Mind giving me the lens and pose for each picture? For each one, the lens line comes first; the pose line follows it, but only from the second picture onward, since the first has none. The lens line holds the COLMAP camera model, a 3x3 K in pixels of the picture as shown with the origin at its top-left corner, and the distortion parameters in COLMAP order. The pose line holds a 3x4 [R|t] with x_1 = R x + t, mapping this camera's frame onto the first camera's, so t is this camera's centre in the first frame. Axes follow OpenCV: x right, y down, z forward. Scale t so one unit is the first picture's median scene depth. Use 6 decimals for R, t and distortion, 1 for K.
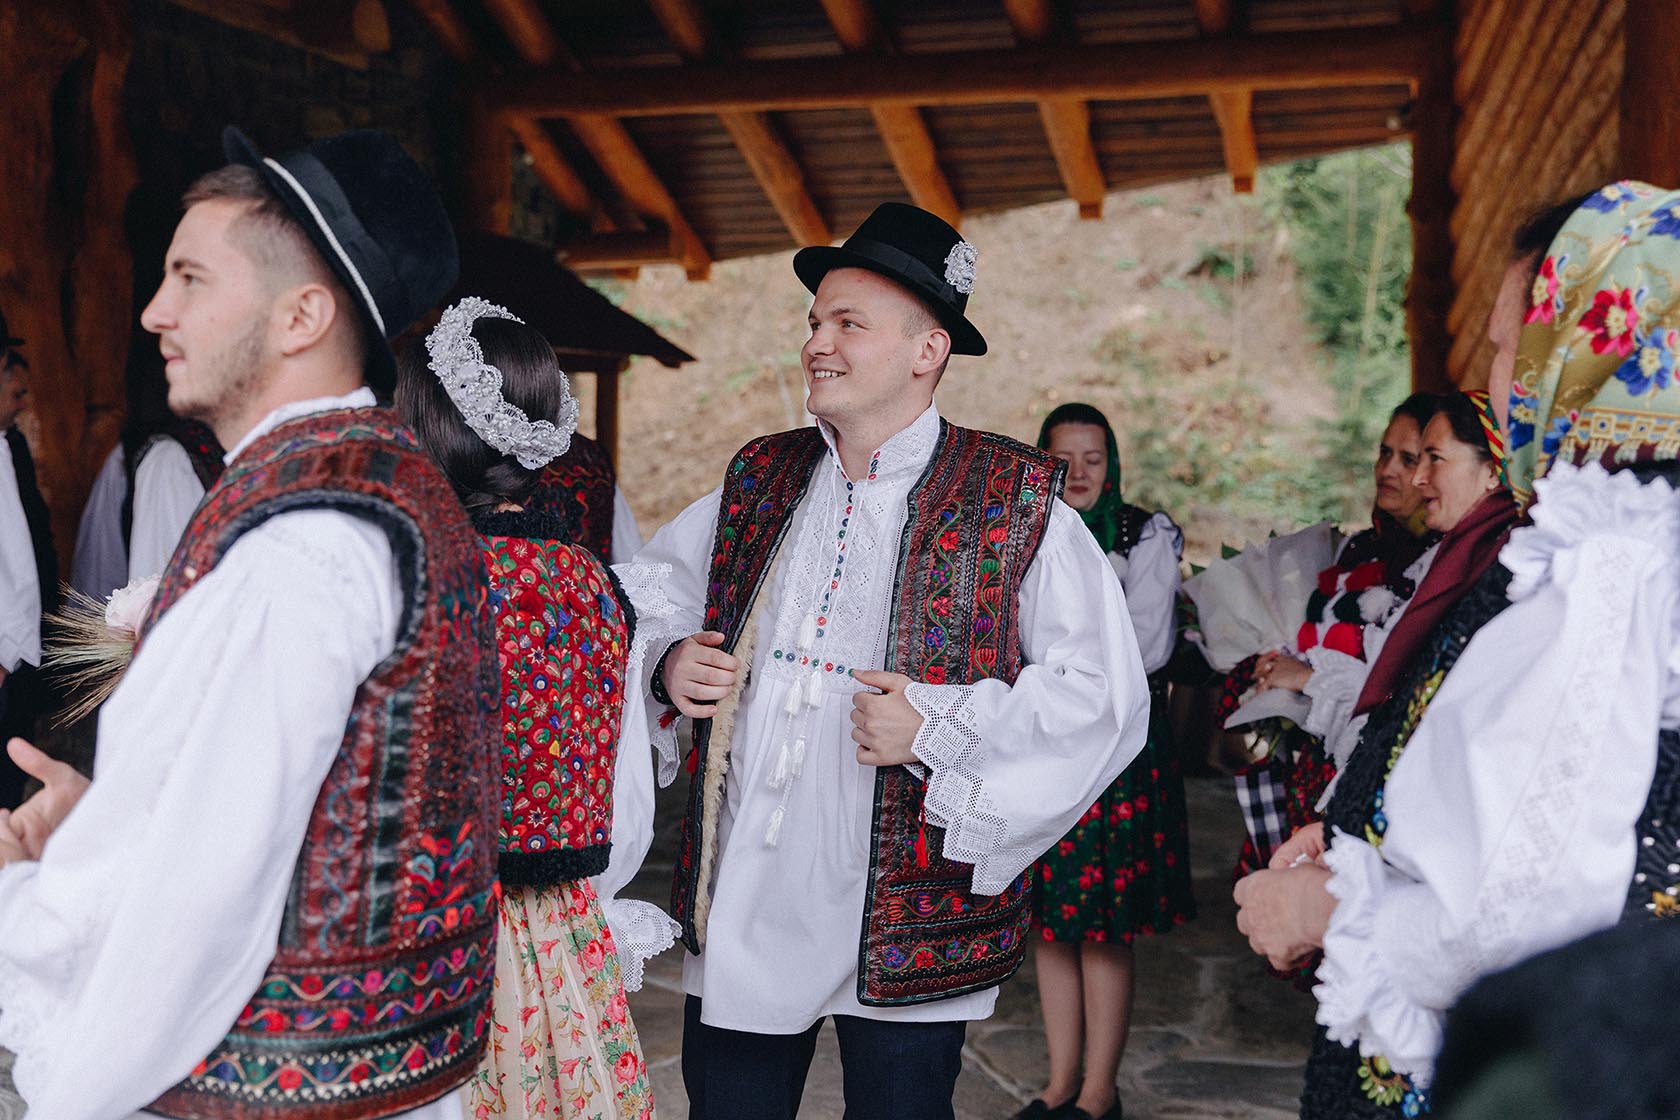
lens RADIAL K [[2053.4, 0, 840.0], [0, 2053.4, 560.0], [0, 0, 1]] dist [0.017986, 0.048602]
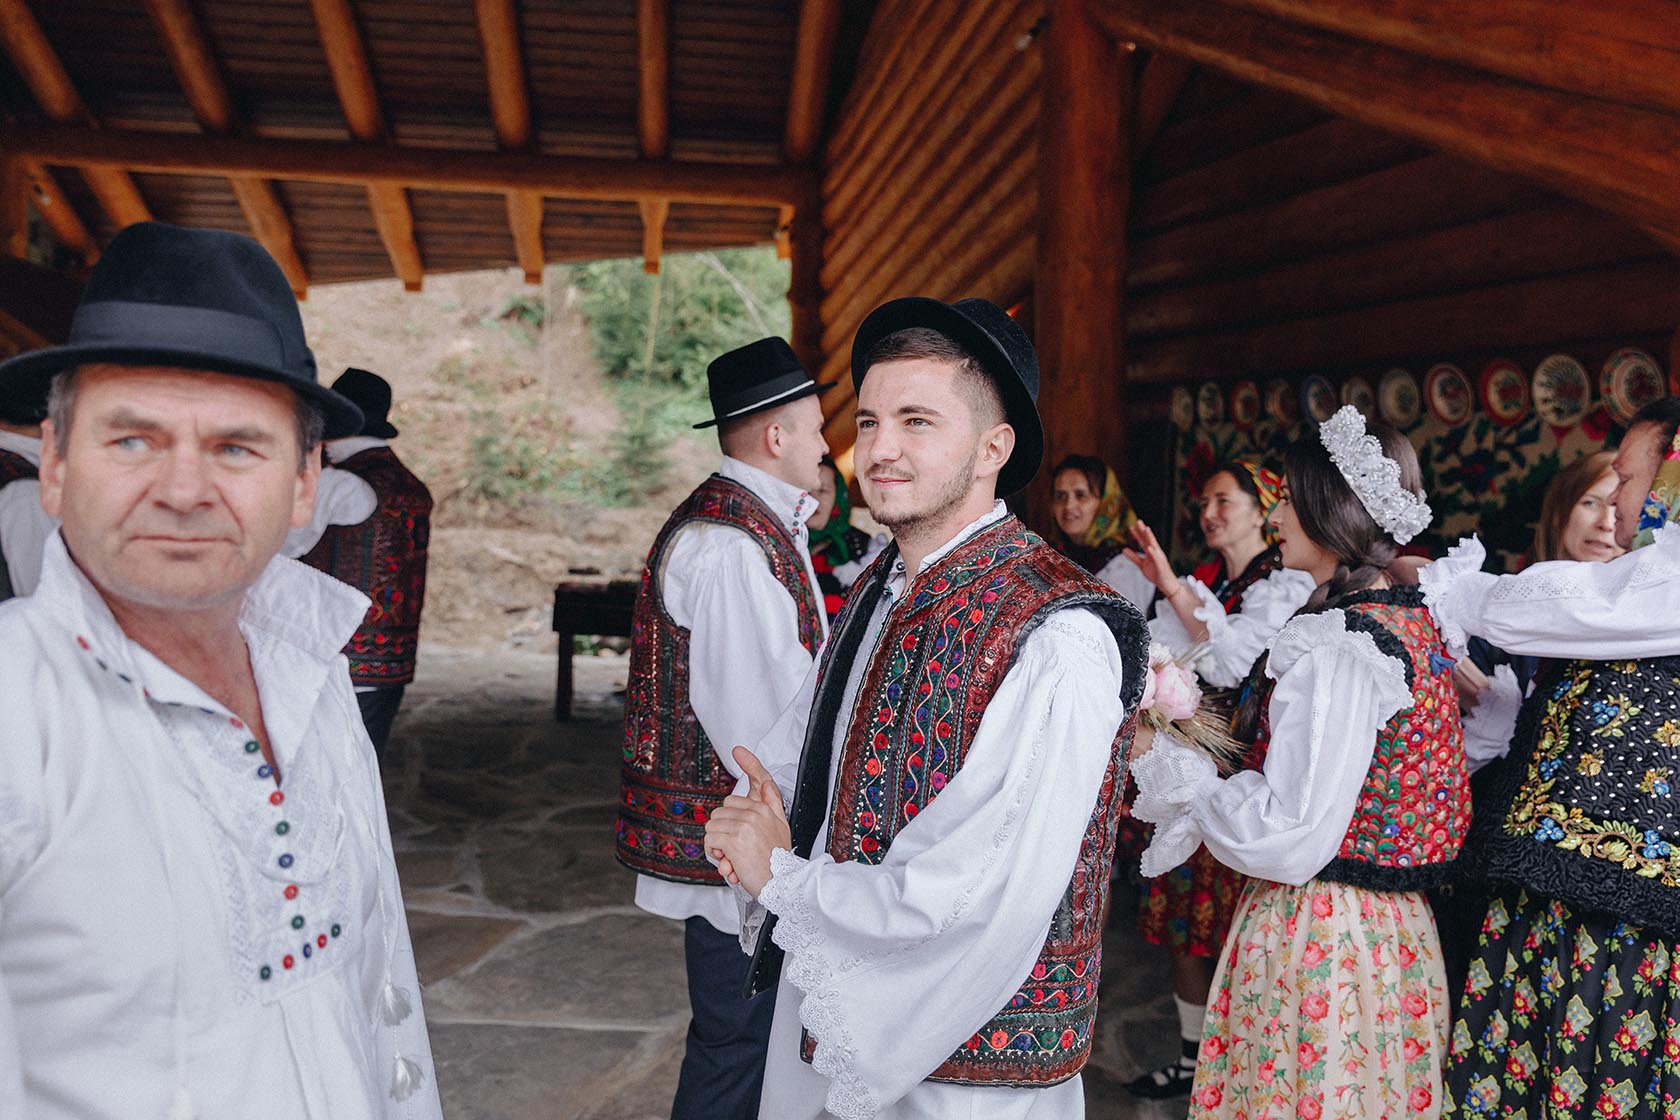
lens RADIAL K [[1544.2, 0, 840.0], [0, 1544.2, 502.8], [0, 0, 1]] dist [-0.003961, 0.004665]
pose [[0.886530, -0.002034, 0.462667, -0.106468], [0.007152, 0.999931, -0.009308, -0.010296], [-0.462616, 0.011561, 0.886483, 0.023994]]
